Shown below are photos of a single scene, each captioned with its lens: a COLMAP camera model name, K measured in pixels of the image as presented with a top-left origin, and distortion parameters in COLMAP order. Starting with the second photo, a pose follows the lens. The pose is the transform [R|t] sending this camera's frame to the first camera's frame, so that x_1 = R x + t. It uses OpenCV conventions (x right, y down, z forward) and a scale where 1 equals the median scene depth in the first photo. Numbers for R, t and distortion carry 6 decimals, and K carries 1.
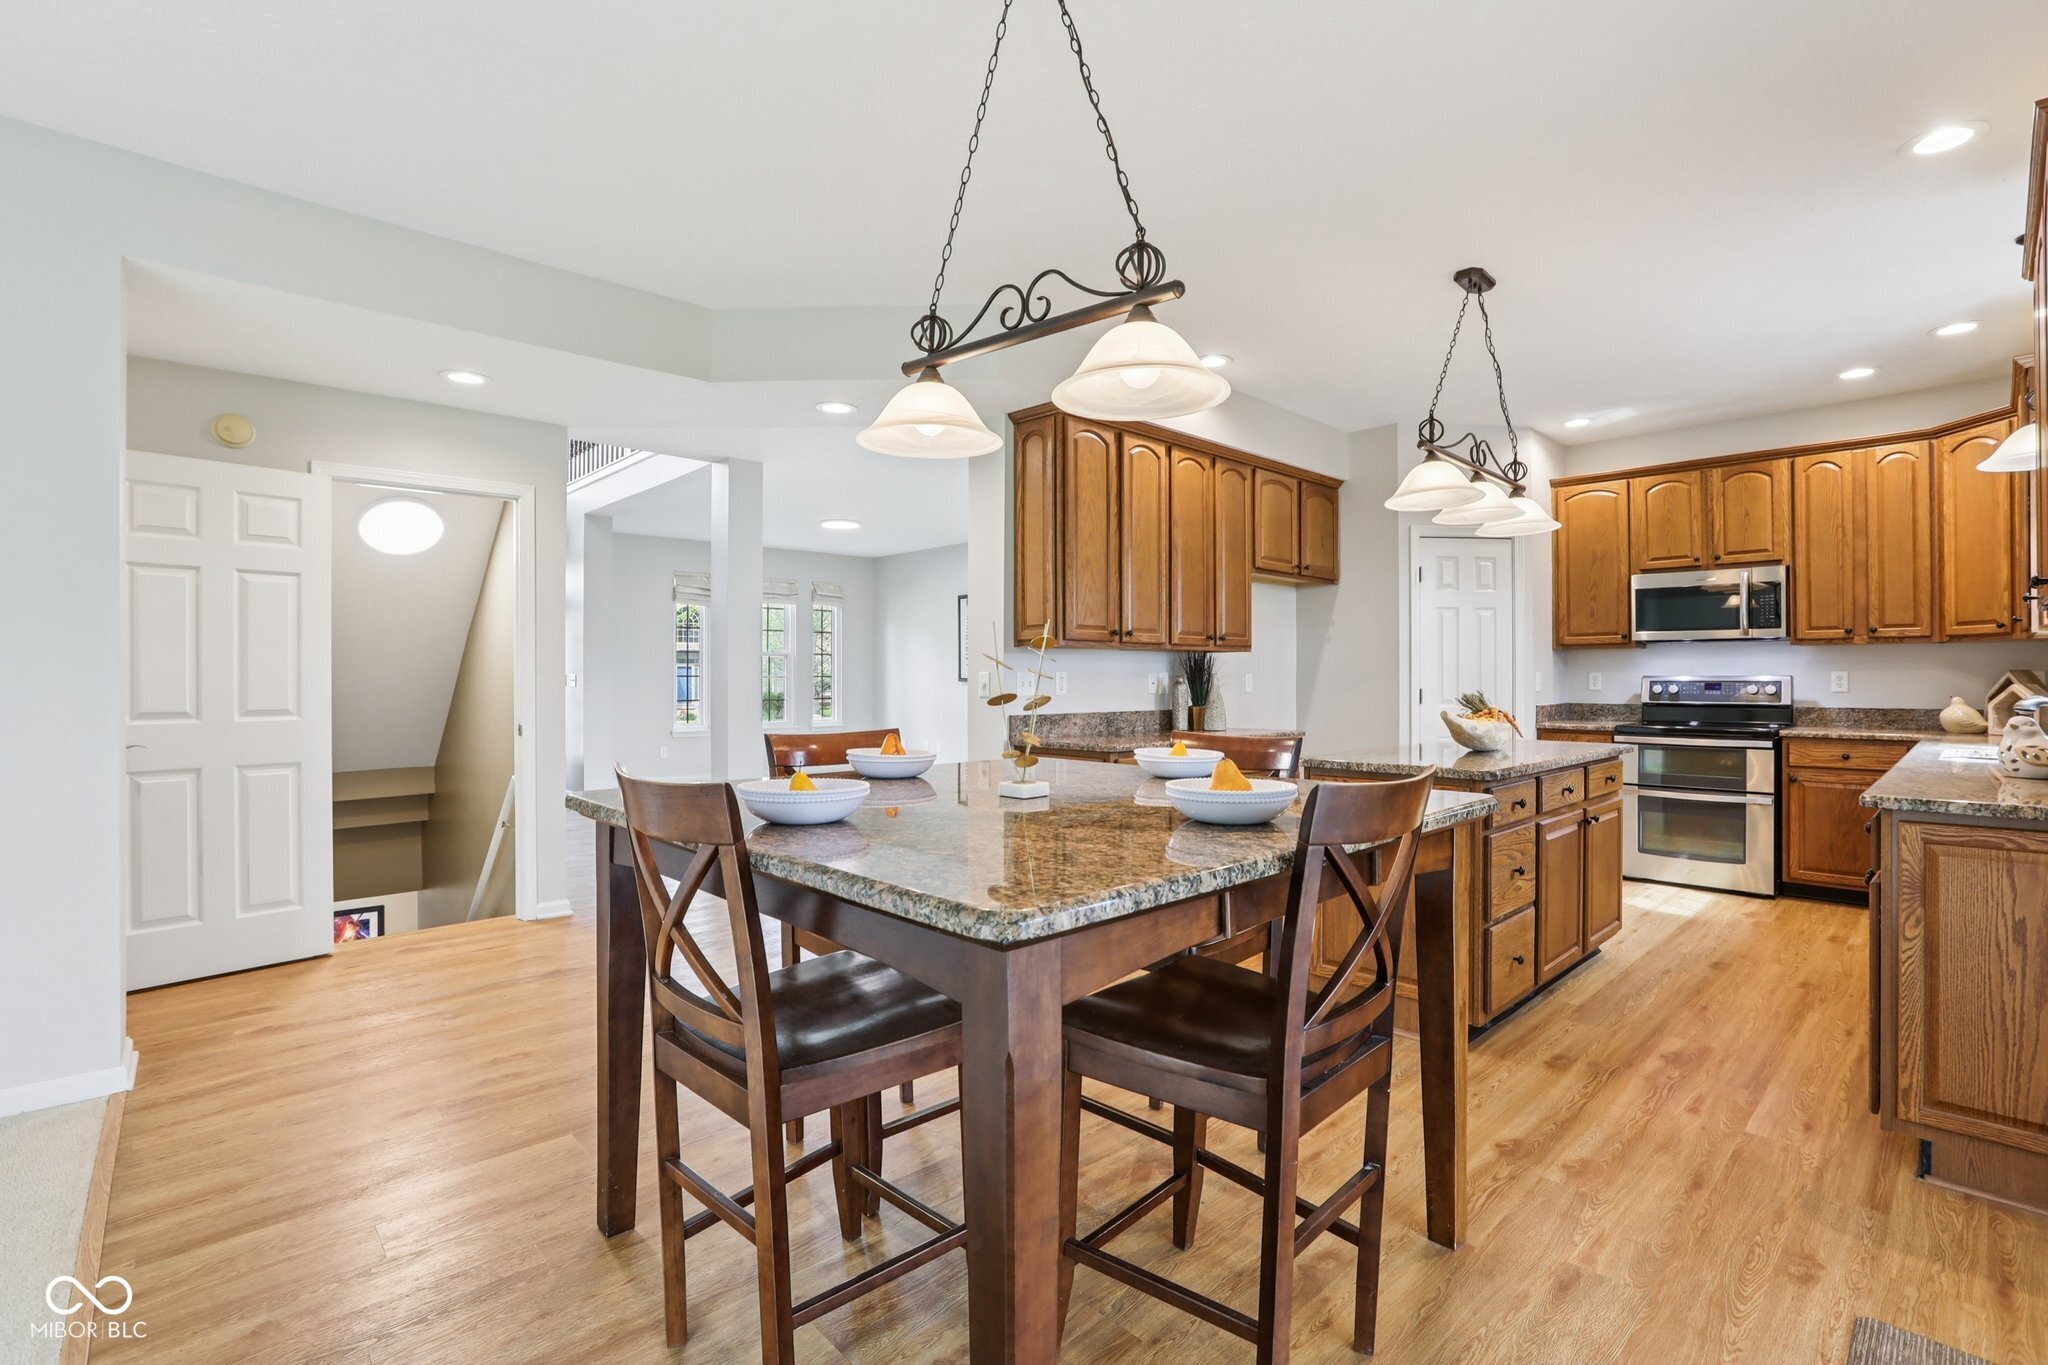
lens RADIAL K [[944.8, 0, 1013.2], [0, 944.8, 681.5], [0, 0, 1]] dist [-0.036757, 0.008753]
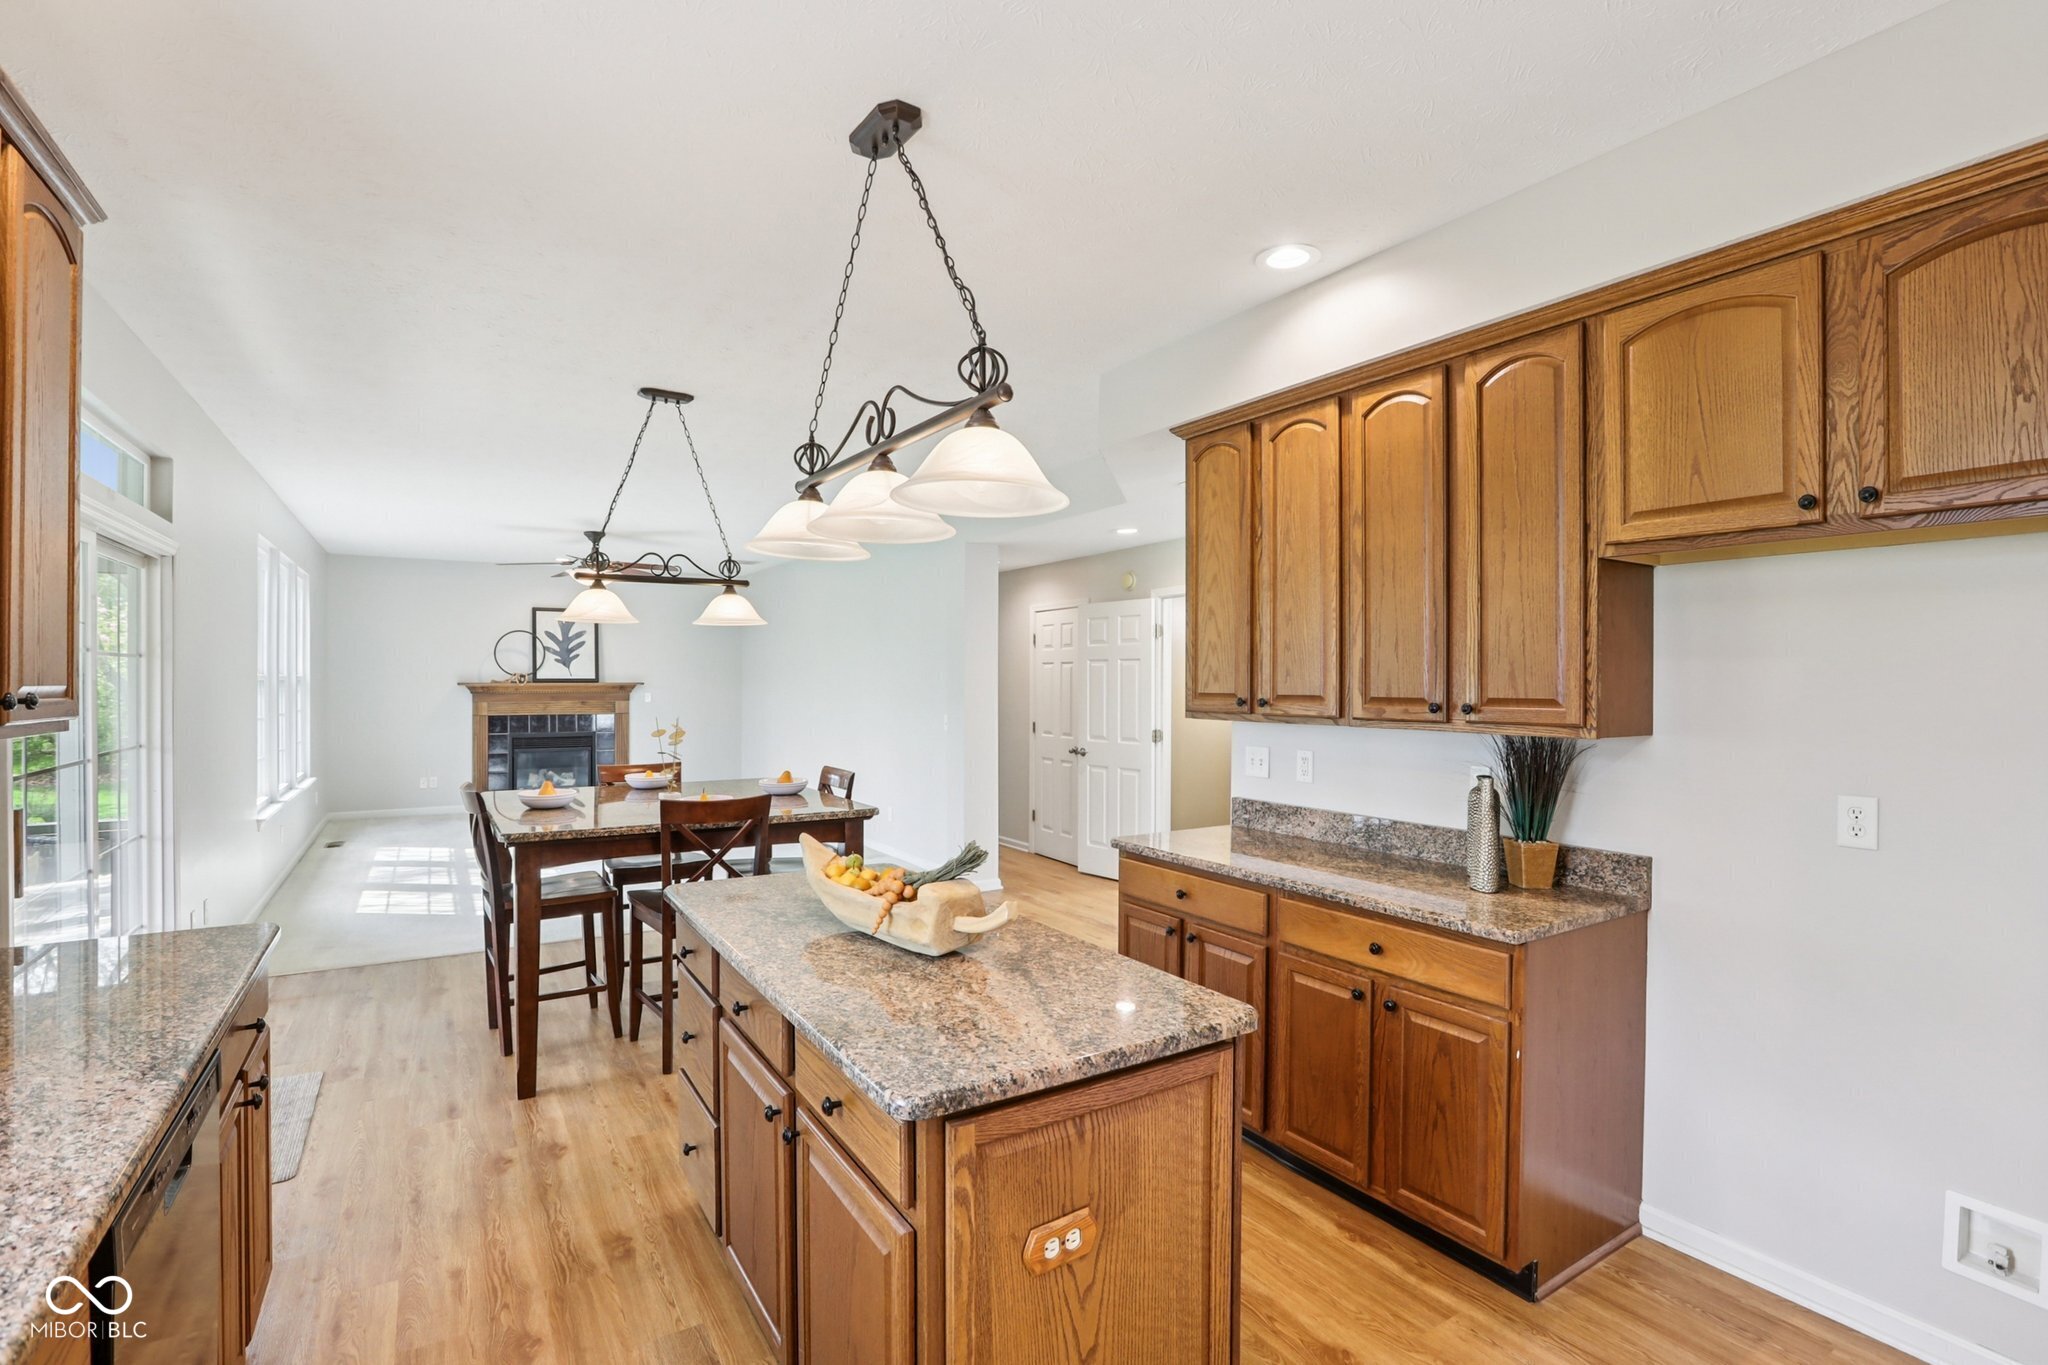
lens RADIAL K [[944.8, 0, 1021.5], [0, 944.8, 685.0], [0, 0, 1]] dist [-0.036757, 0.008753]
pose [[-0.190072, 0.004248, -0.981761, 0.762496], [-0.003902, 0.999979, 0.005082, -0.060329], [0.981762, 0.004796, -0.190052, 0.860827]]
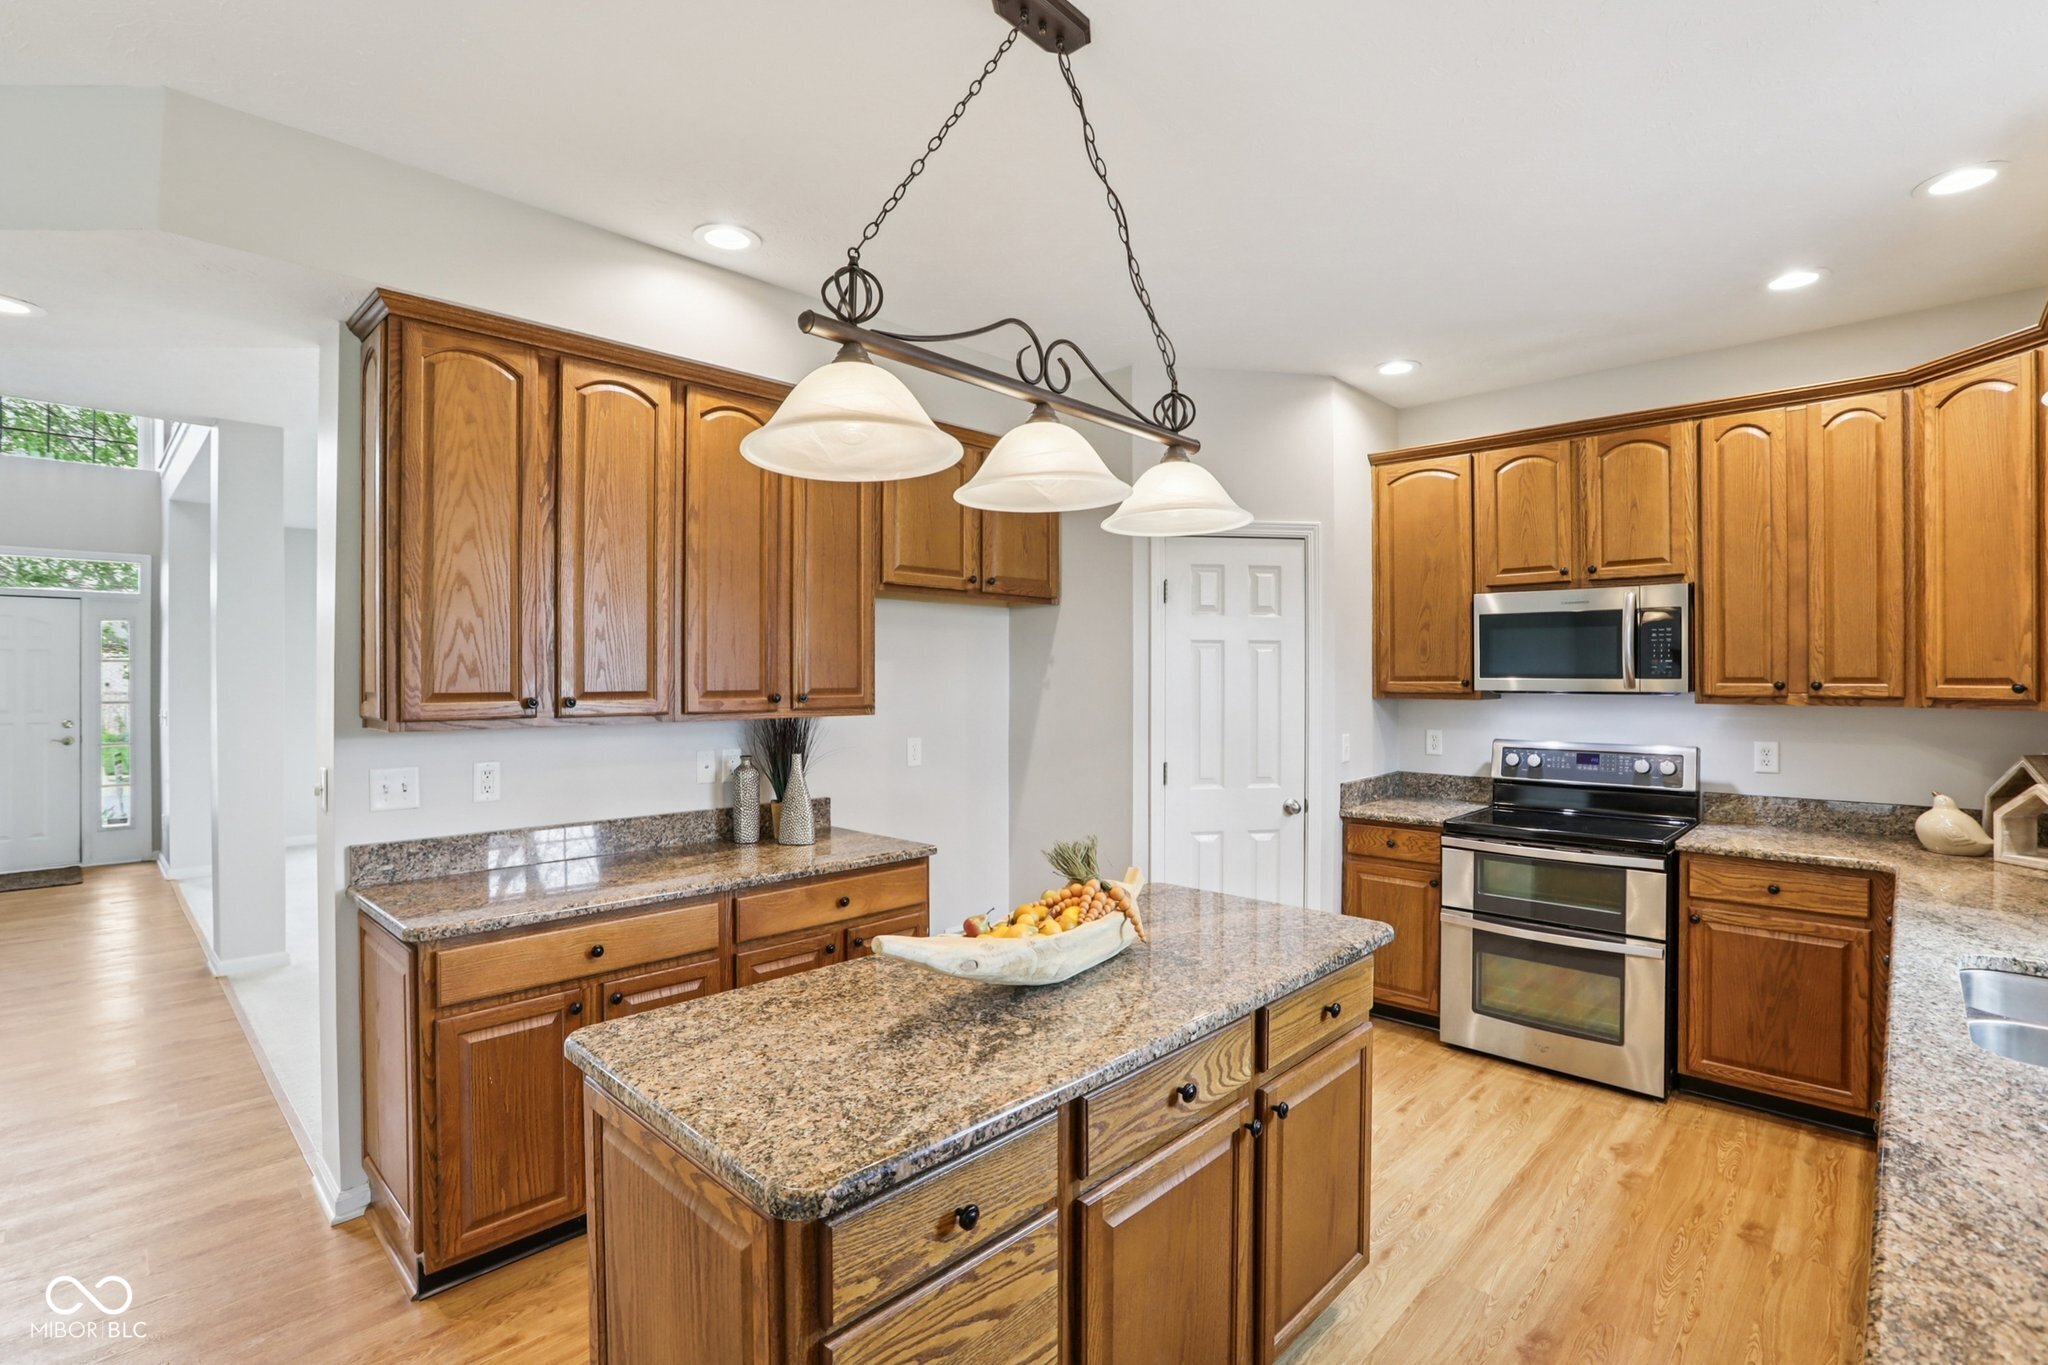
lens RADIAL K [[944.8, 0, 1025.8], [0, 944.8, 682.4], [0, 0, 1]] dist [-0.036757, 0.008753]
pose [[0.998584, 0.000029, 0.053205, 0.335164], [-0.000310, 0.999986, 0.005263, -0.059398], [-0.053204, -0.005272, 0.998570, 0.370637]]
